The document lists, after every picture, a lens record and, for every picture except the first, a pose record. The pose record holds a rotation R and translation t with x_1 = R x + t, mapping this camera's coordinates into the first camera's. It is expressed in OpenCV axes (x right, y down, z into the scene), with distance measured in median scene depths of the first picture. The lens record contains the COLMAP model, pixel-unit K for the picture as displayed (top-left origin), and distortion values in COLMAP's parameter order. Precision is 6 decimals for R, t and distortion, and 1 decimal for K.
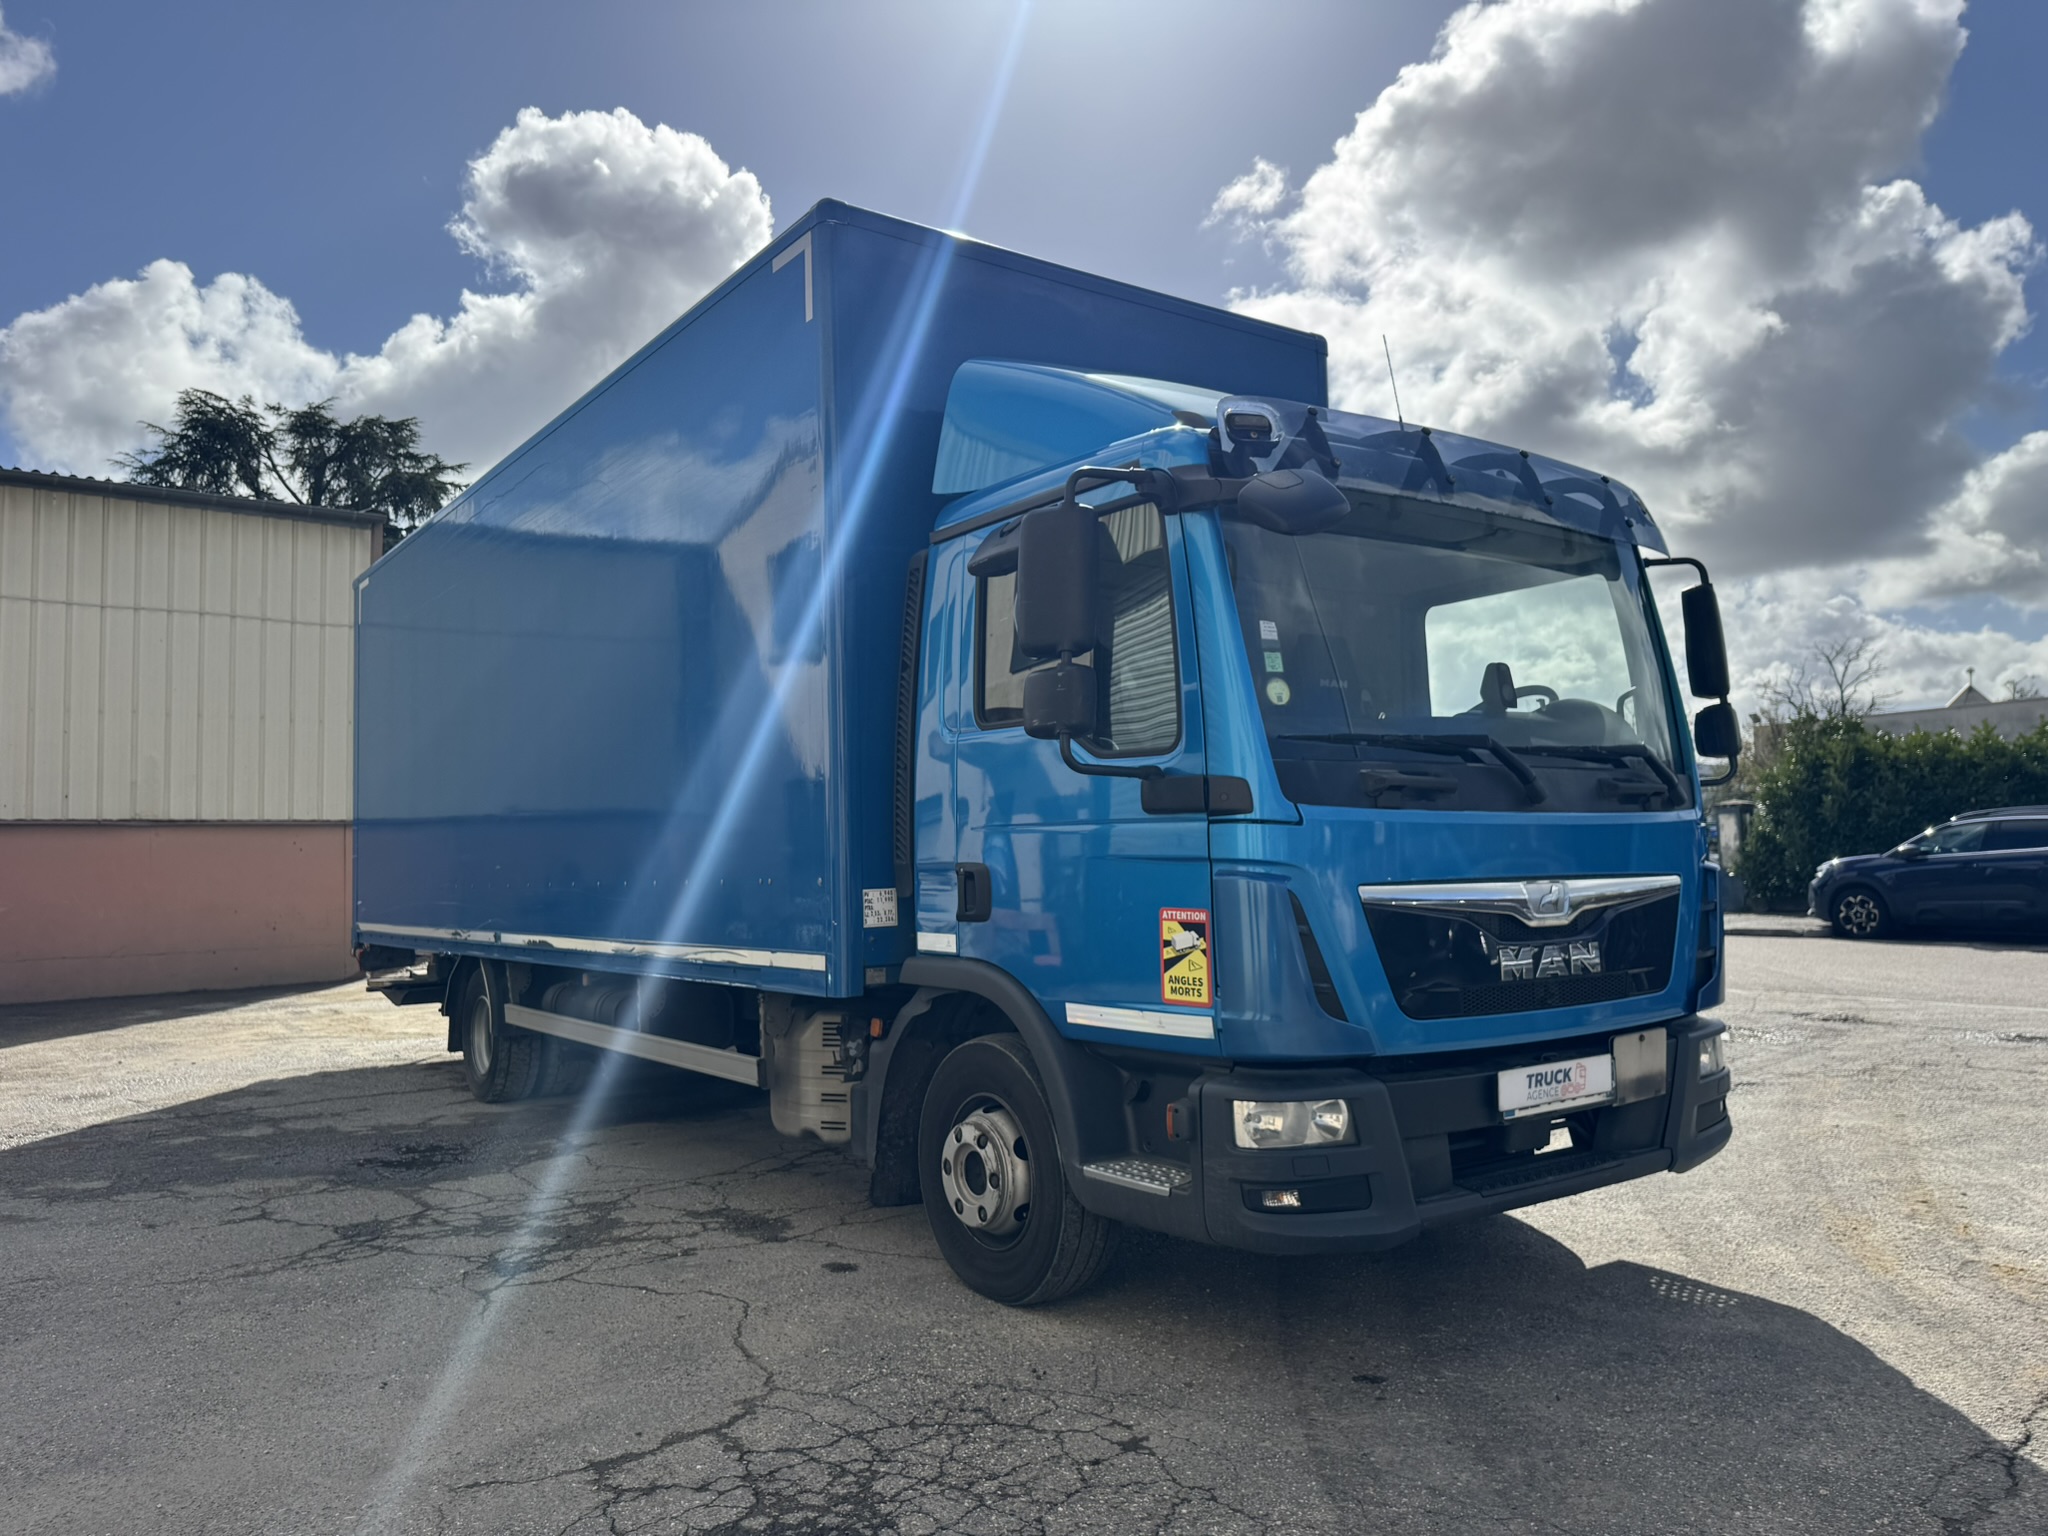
lens RADIAL K [[1454.4, 0, 1019.1], [0, 1454.4, 724.1], [0, 0, 1]] dist [0.003204, -0.009644]
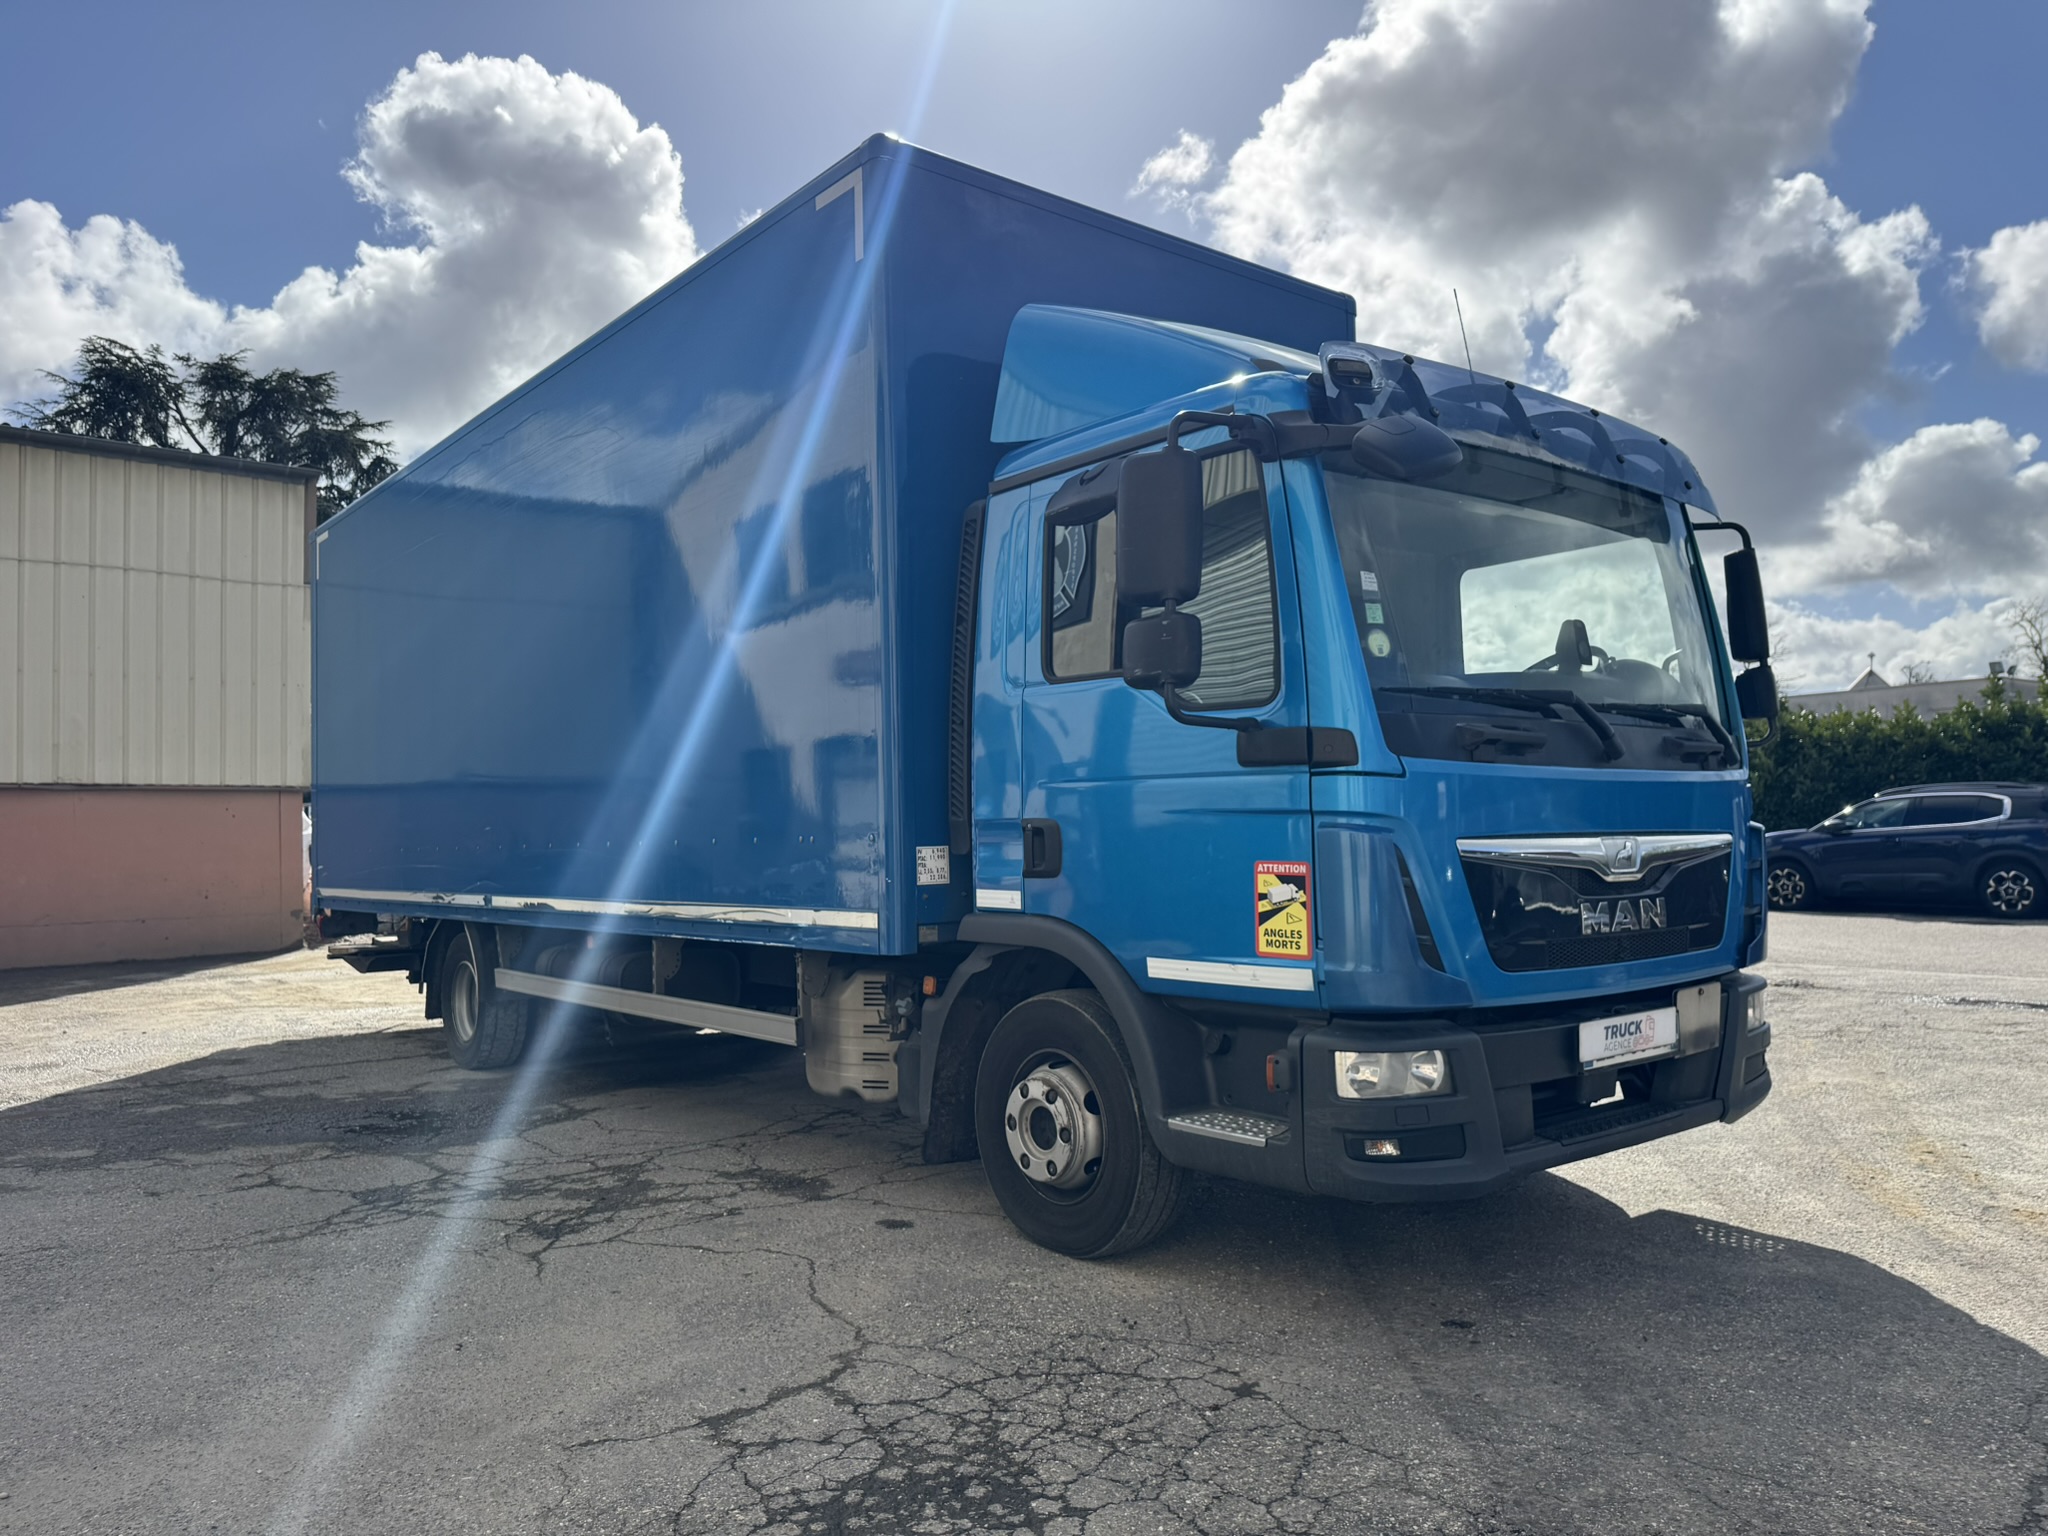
lens RADIAL K [[1448.9, 0, 1027.6], [0, 1448.9, 763.1], [0, 0, 1]] dist [0.018592, -0.028232]
pose [[0.998228, 0.007035, 0.059096, -0.098905], [-0.009605, 0.999016, 0.043306, 0.015529], [-0.058733, -0.043797, 0.997313, 0.020798]]
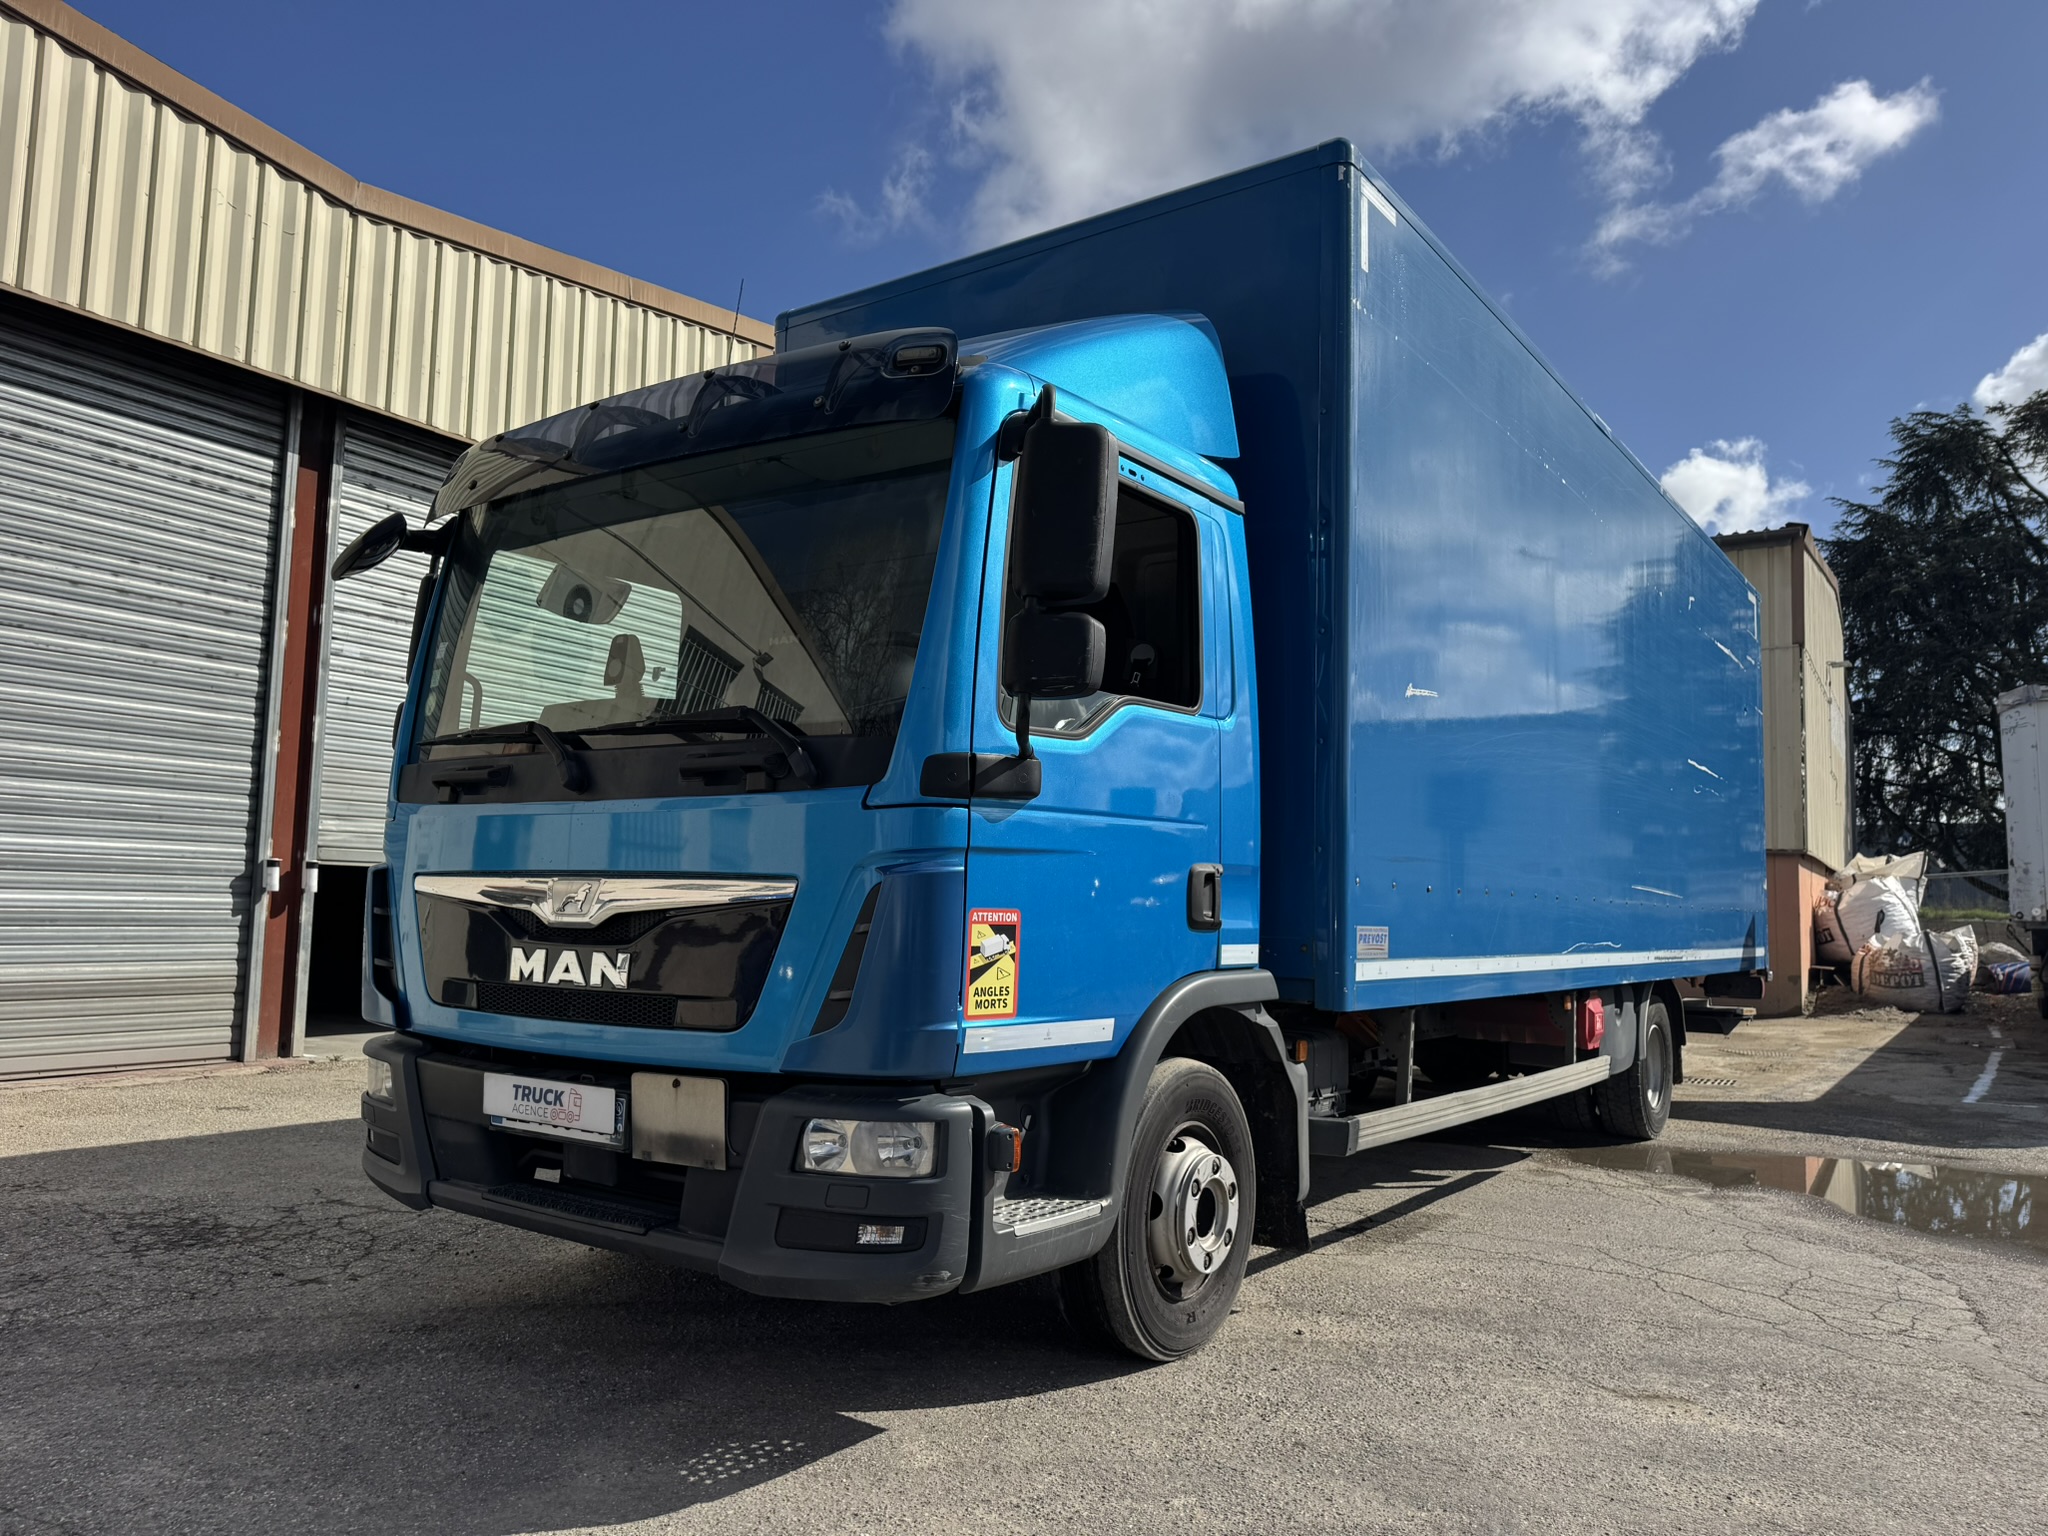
lens RADIAL K [[1448.3, 0, 1031.6], [0, 1448.3, 777.3], [0, 0, 1]] dist [0.018819, -0.028440]
pose [[0.319293, -0.057113, -0.945933, 1.173335], [0.064572, 0.997174, -0.038411, 0.091318], [0.945453, -0.048816, 0.322079, 0.899660]]
